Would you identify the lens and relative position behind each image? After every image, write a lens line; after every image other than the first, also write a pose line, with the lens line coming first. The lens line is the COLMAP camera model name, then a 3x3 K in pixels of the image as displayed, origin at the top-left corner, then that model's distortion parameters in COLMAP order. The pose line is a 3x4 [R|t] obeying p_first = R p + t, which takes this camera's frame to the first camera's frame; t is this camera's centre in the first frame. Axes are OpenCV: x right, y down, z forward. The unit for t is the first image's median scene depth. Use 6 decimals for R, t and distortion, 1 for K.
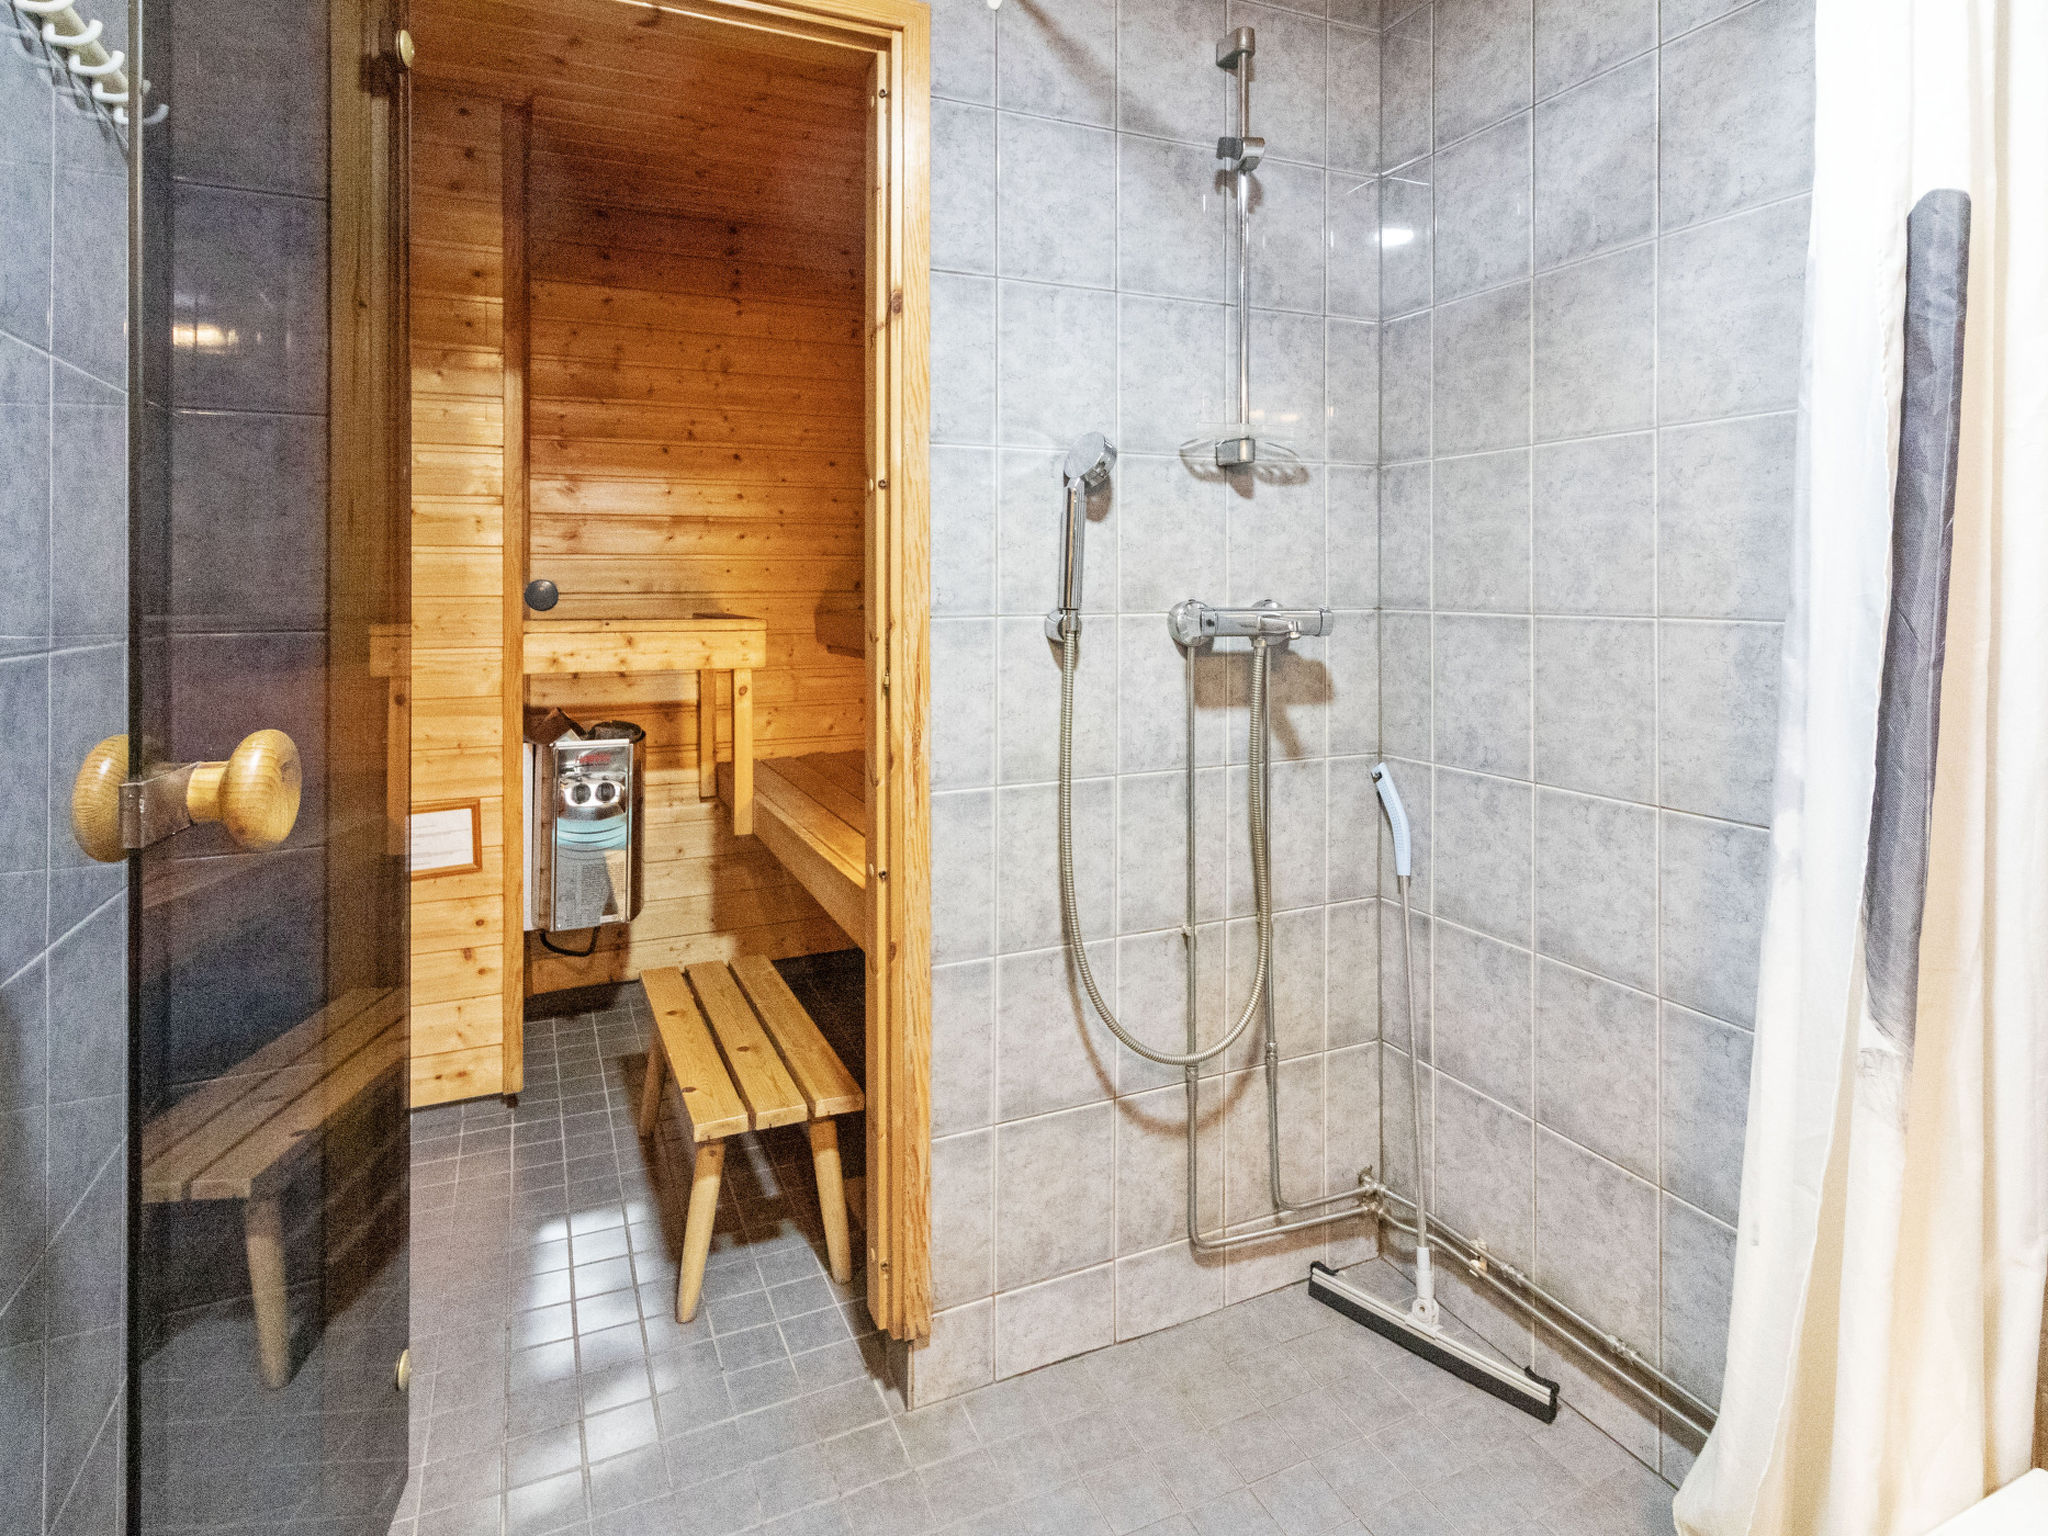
lens RADIAL K [[1127.4, 0, 1030.4], [0, 1127.4, 578.0], [0, 0, 1]] dist [-0.001784, -0.000935]
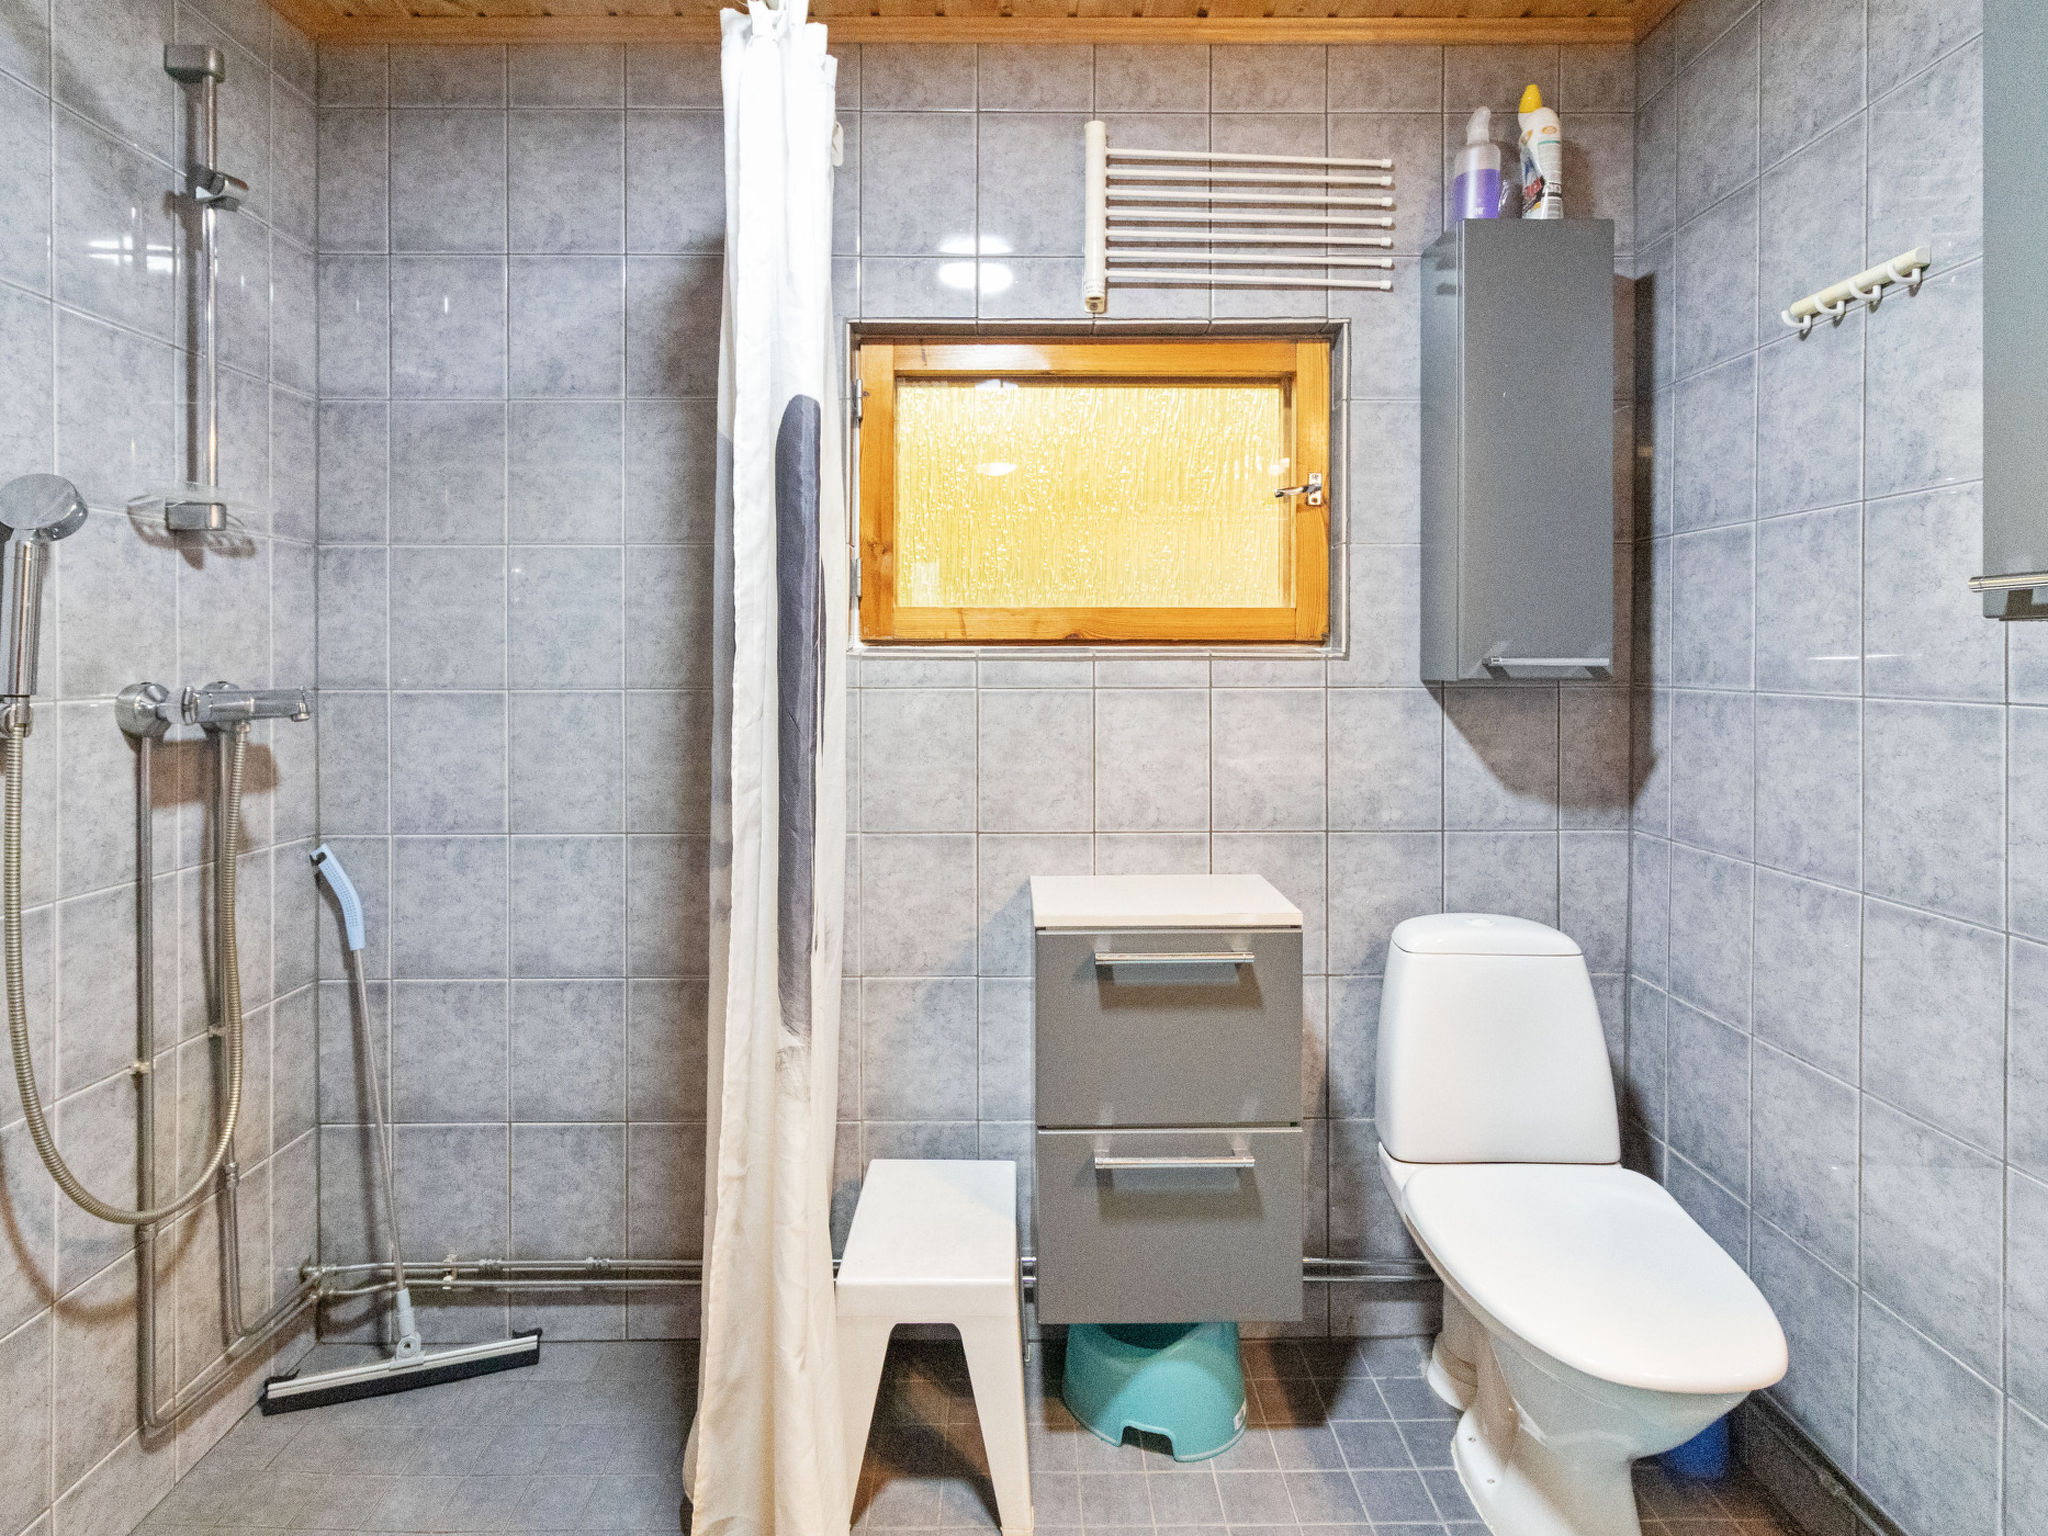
lens RADIAL K [[1083.6, 0, 1023.6], [0, 1083.6, 660.7], [0, 0, 1]] dist [-0.001689, -0.000582]
pose [[0.403750, 0.002584, 0.914866, -0.350036], [-0.003099, 0.999994, -0.001457, 0.001915], [-0.914864, -0.002247, 0.403755, 0.055272]]
